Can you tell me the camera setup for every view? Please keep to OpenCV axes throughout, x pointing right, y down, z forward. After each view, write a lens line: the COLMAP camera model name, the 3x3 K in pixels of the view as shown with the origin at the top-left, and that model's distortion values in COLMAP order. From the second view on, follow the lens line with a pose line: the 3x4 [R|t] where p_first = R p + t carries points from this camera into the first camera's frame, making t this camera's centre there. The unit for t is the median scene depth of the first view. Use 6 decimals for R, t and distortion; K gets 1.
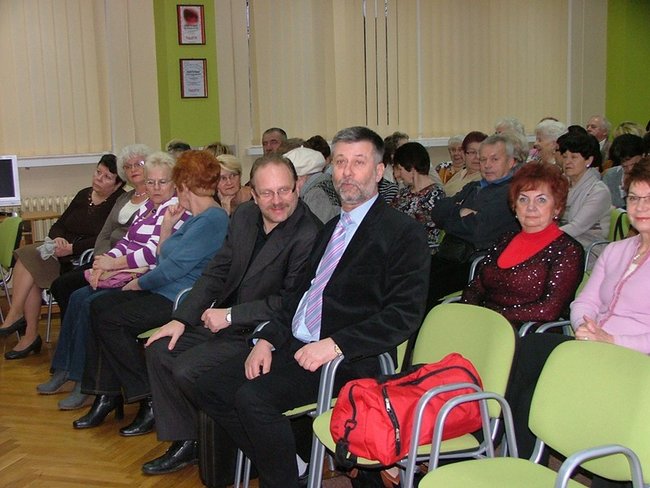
lens RADIAL K [[1024.1, 0, 325.1], [0, 1024.1, 244.1], [0, 0, 1]] dist [0.023052, 0.000000]
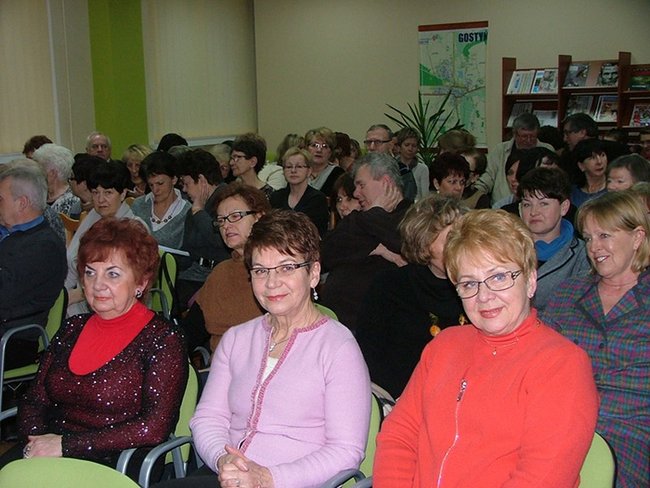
lens RADIAL K [[1024.1, 0, 323.9], [0, 1024.1, 244.4], [0, 0, 1]] dist [0.023052, 0.000000]
pose [[0.872717, -0.113482, 0.474855, -0.010086], [0.116379, 0.992929, 0.023405, -0.074934], [-0.474154, 0.034837, 0.879753, 0.320808]]
